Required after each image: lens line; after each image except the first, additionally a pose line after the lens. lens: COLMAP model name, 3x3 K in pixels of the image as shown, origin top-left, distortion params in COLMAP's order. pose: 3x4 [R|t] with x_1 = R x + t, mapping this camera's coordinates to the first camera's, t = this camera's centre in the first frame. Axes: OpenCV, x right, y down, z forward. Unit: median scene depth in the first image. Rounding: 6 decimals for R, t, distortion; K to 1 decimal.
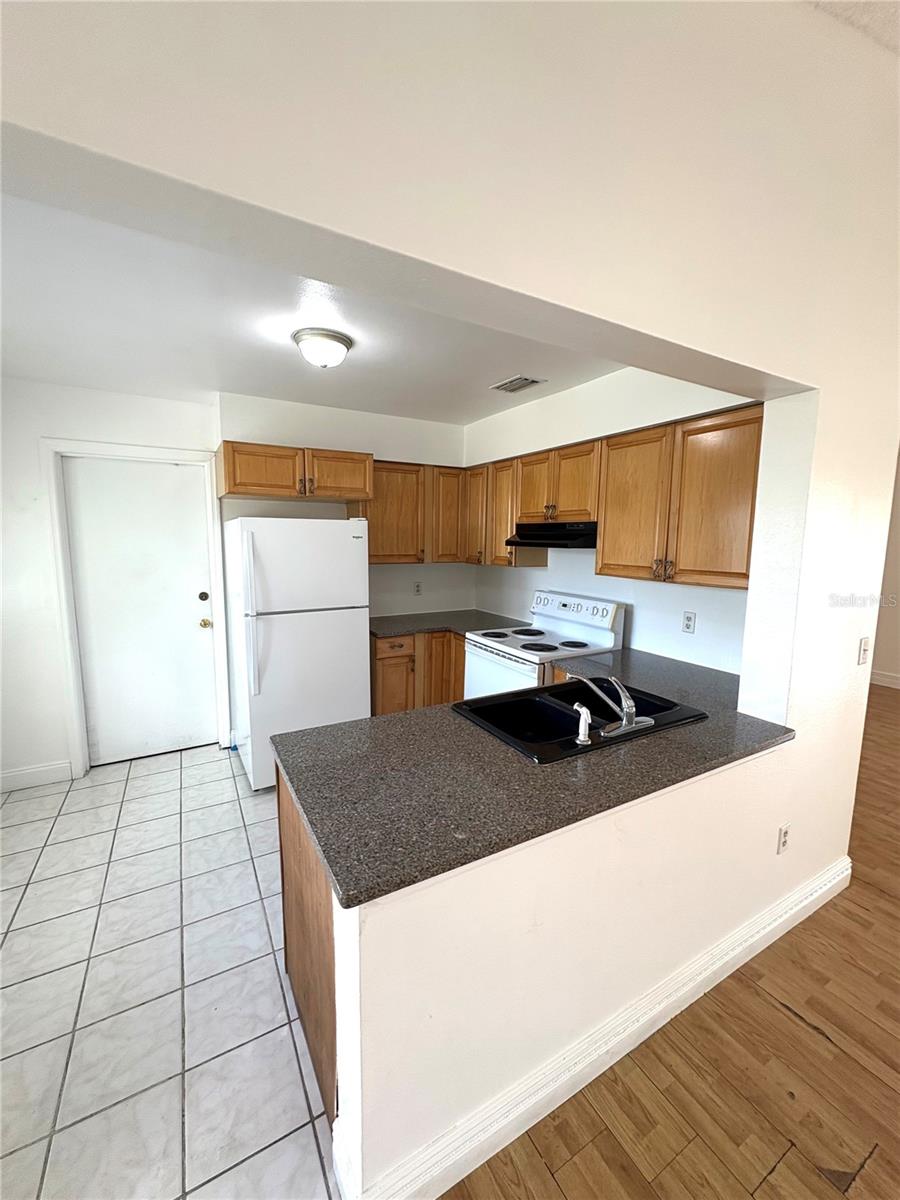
lens RADIAL K [[479.7, 0, 450.7], [0, 479.7, 598.9], [0, 0, 1]] dist [0.001072, 0.000138]
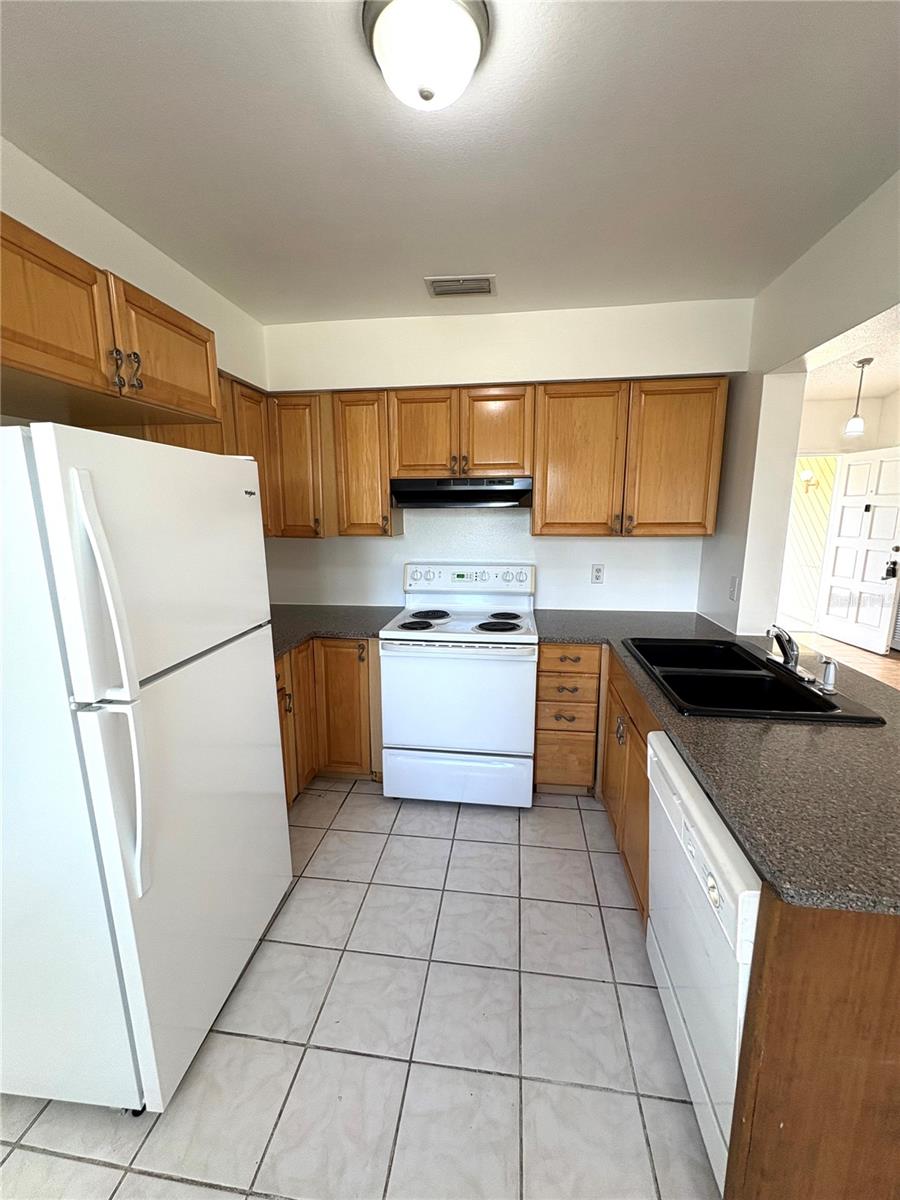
lens RADIAL K [[471.9, 0, 450.0], [0, 471.9, 600.0], [0, 0, 1]] dist [-0.000726, -0.000059]
pose [[0.610990, -0.164480, 0.774362, -0.477830], [0.115325, 0.986236, 0.118488, -0.050517], [-0.783193, 0.016908, 0.621549, 0.519419]]
